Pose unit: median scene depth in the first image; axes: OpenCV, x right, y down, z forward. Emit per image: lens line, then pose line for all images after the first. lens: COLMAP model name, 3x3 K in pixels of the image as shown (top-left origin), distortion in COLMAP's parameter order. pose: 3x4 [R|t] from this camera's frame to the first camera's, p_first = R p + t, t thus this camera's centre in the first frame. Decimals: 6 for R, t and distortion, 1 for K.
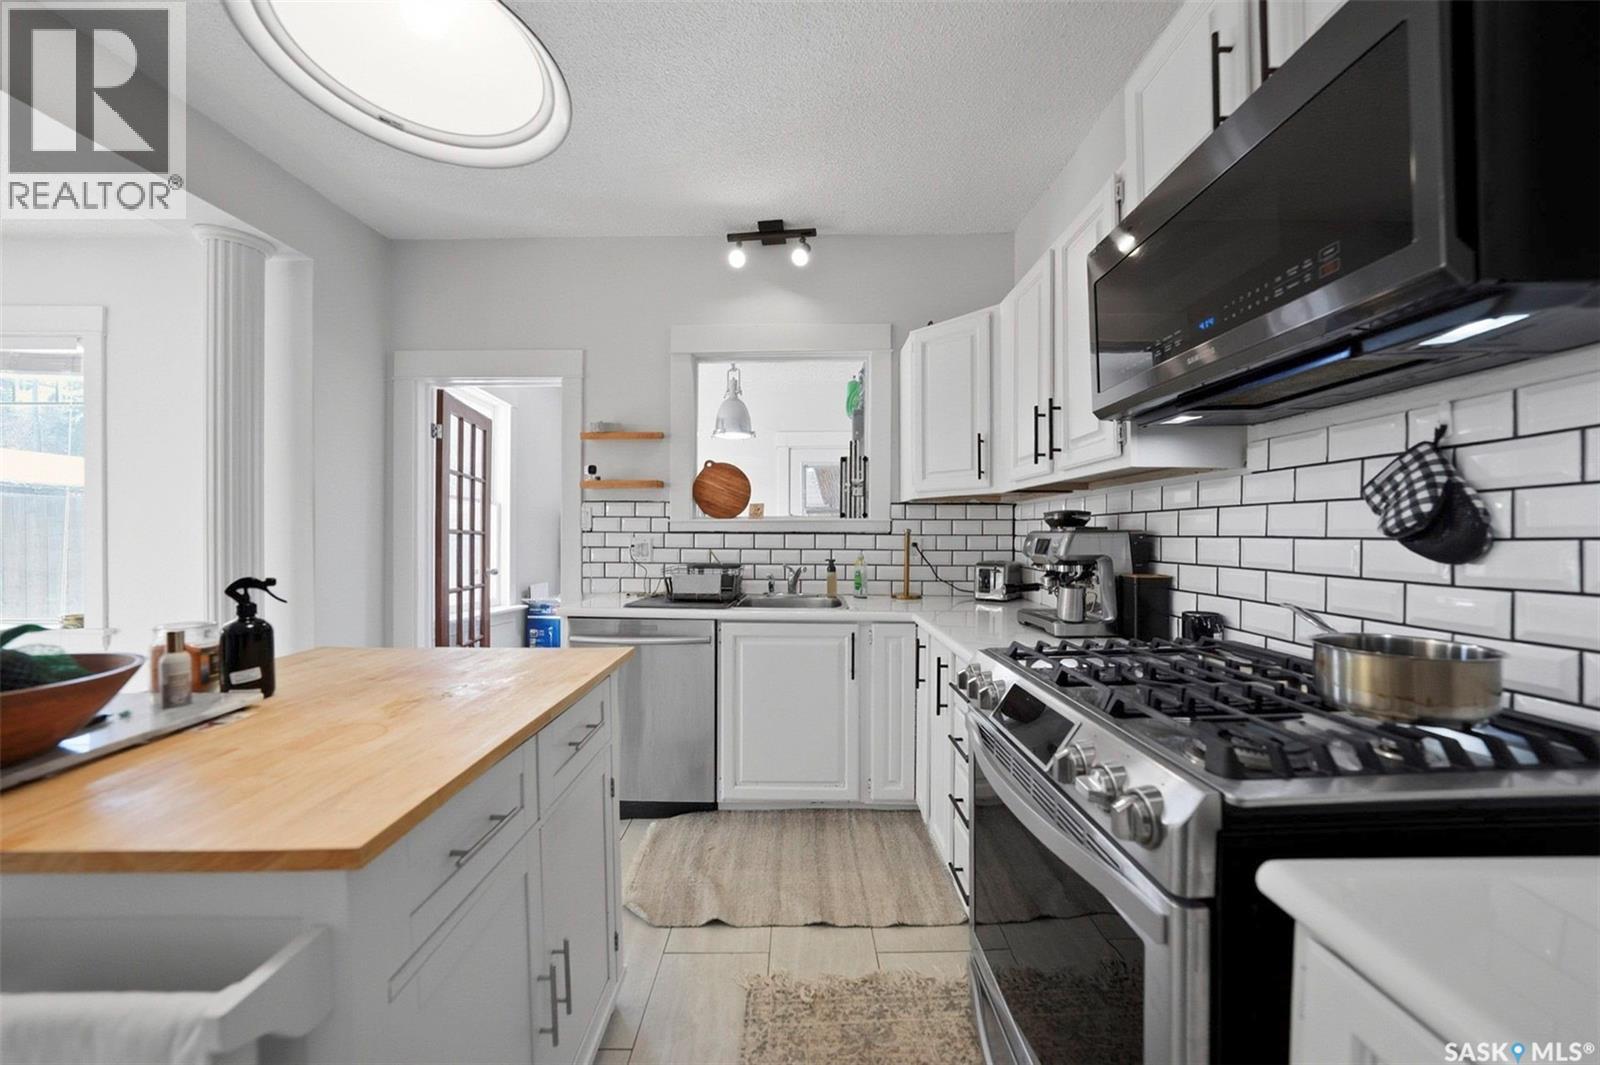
lens RADIAL K [[562.8, 0, 799.5], [0, 562.8, 539.3], [0, 0, 1]] dist [-0.016955, 0.000156]
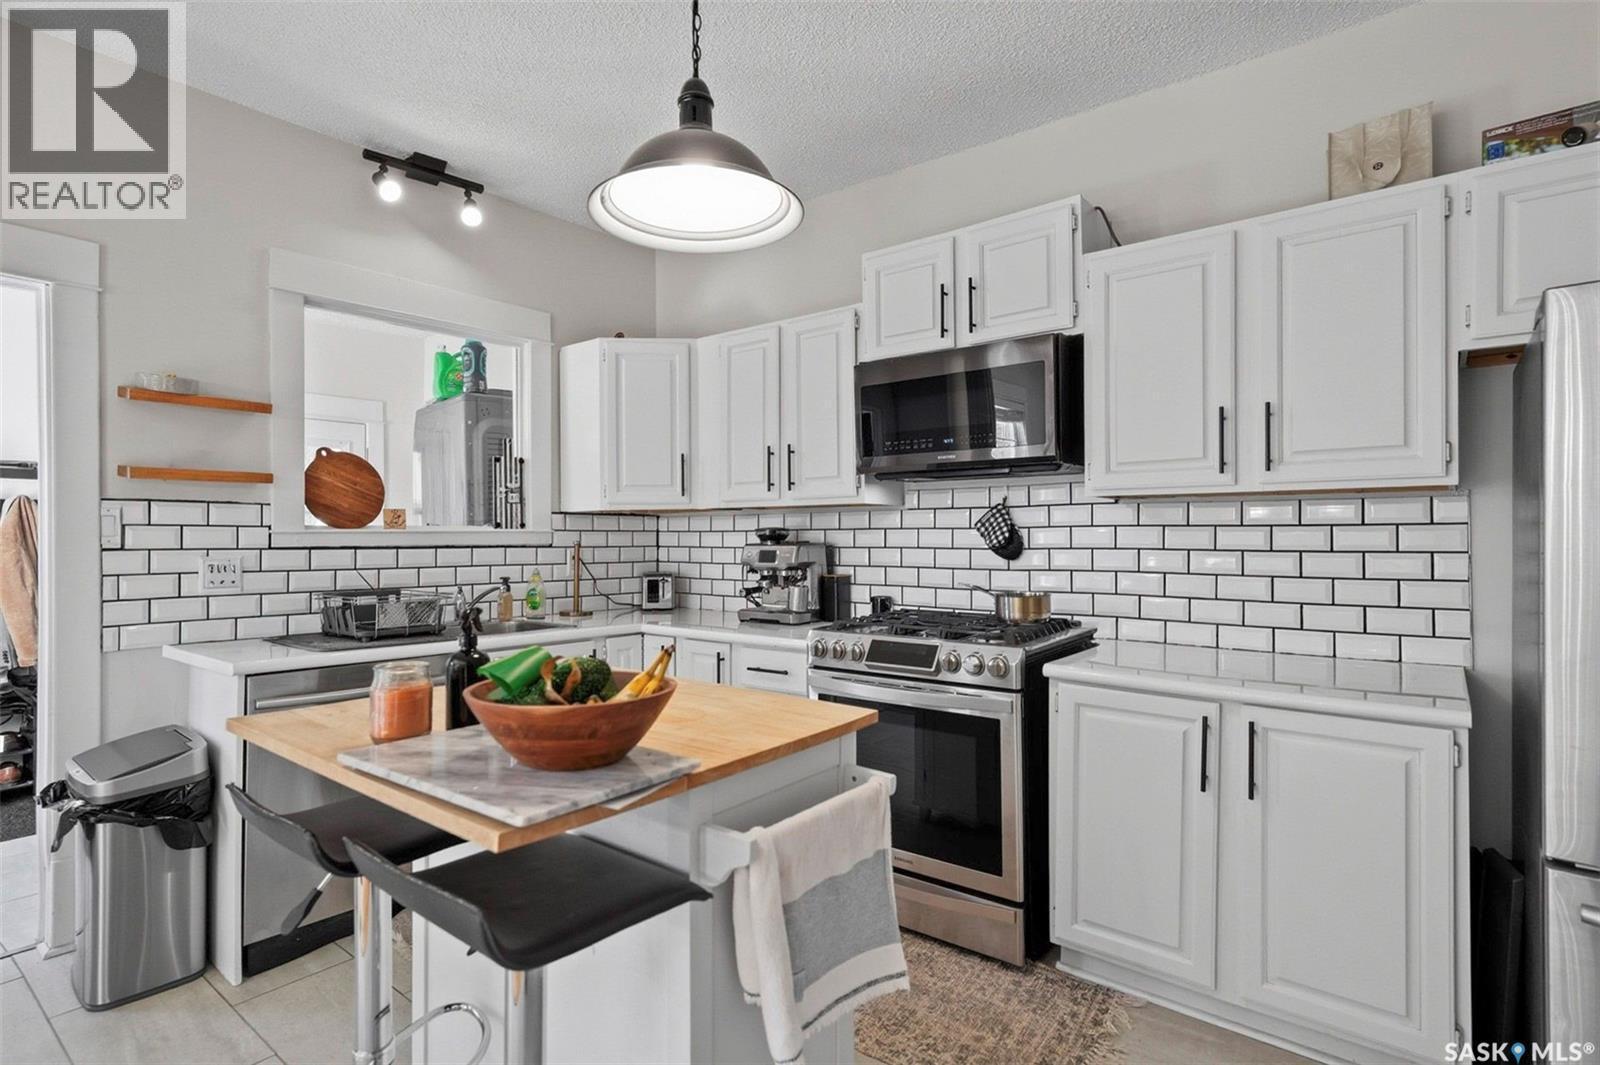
lens RADIAL K [[809.1, 0, 799.5], [0, 809.1, 532.0], [0, 0, 1]] dist [0.005352, 0.001146]
pose [[0.622528, 0.001125, 0.782596, -0.769769], [0.012056, 0.999867, -0.011028, -0.017267], [-0.782504, 0.016300, 0.622432, -0.151035]]
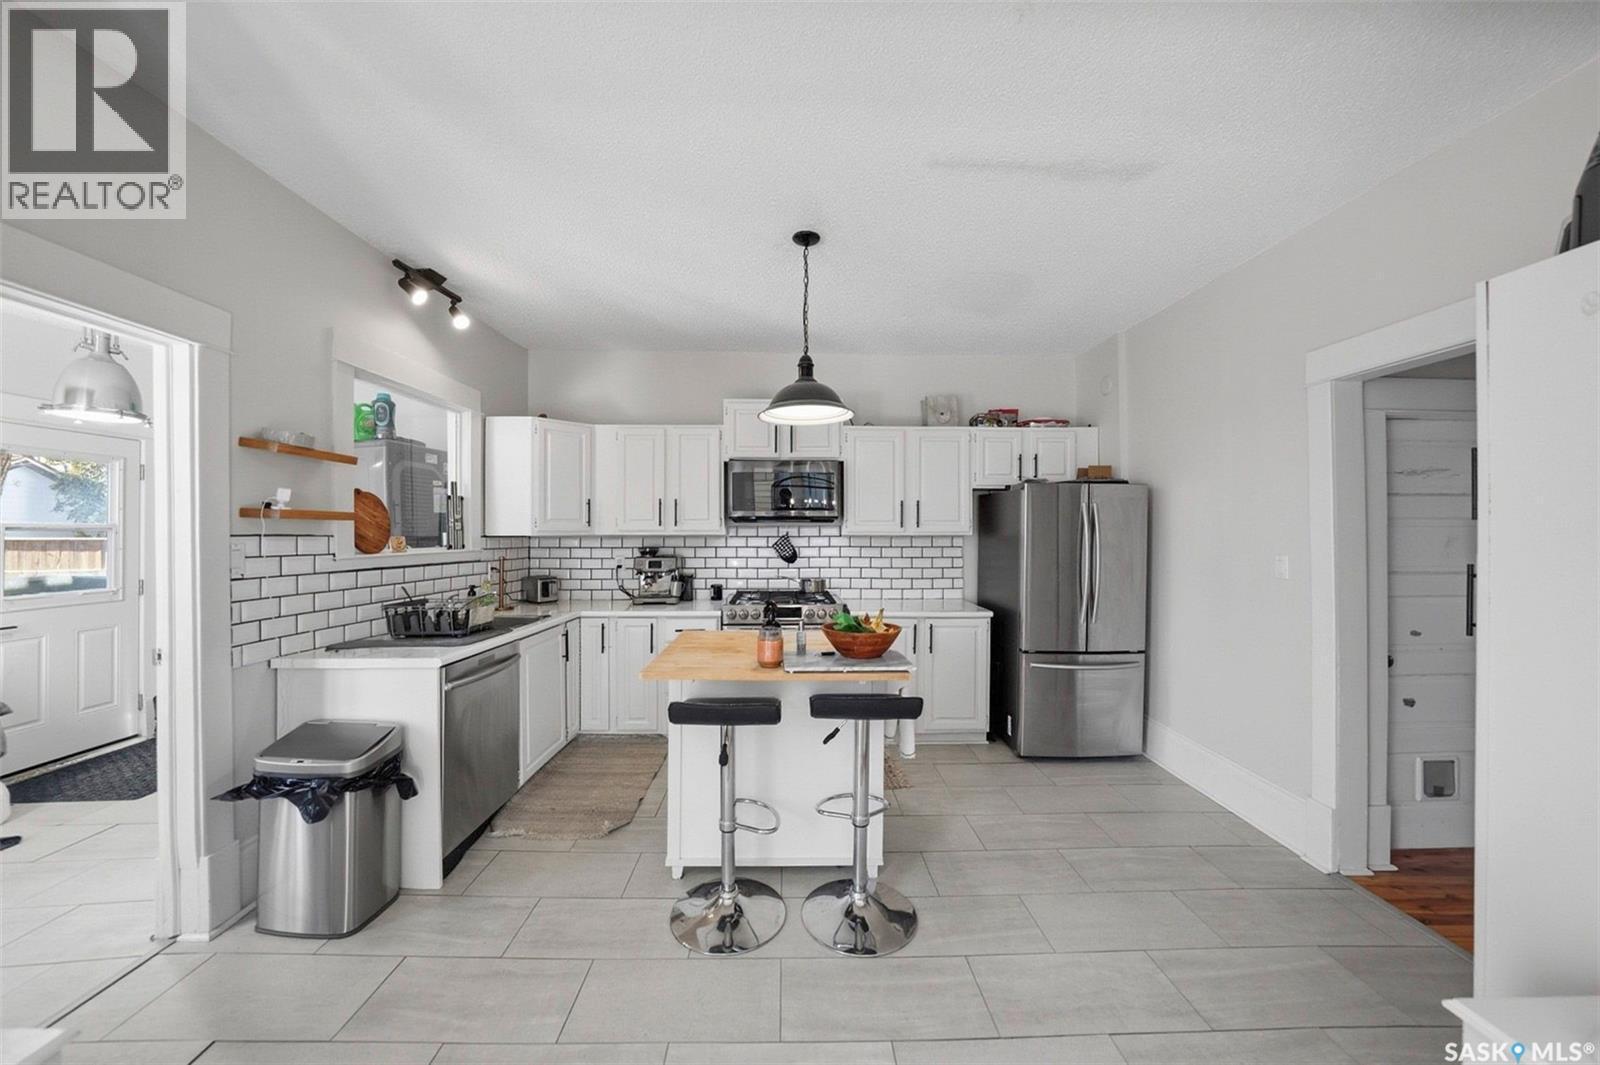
lens RADIAL K [[562.8, 0, 800.2], [0, 562.8, 532.1], [0, 0, 1]] dist [-0.016955, 0.000156]
pose [[-0.024602, 0.002320, 0.999695, -1.378417], [0.010226, 0.999946, -0.002069, -0.080517], [-0.999645, 0.010172, -0.024625, 0.415210]]
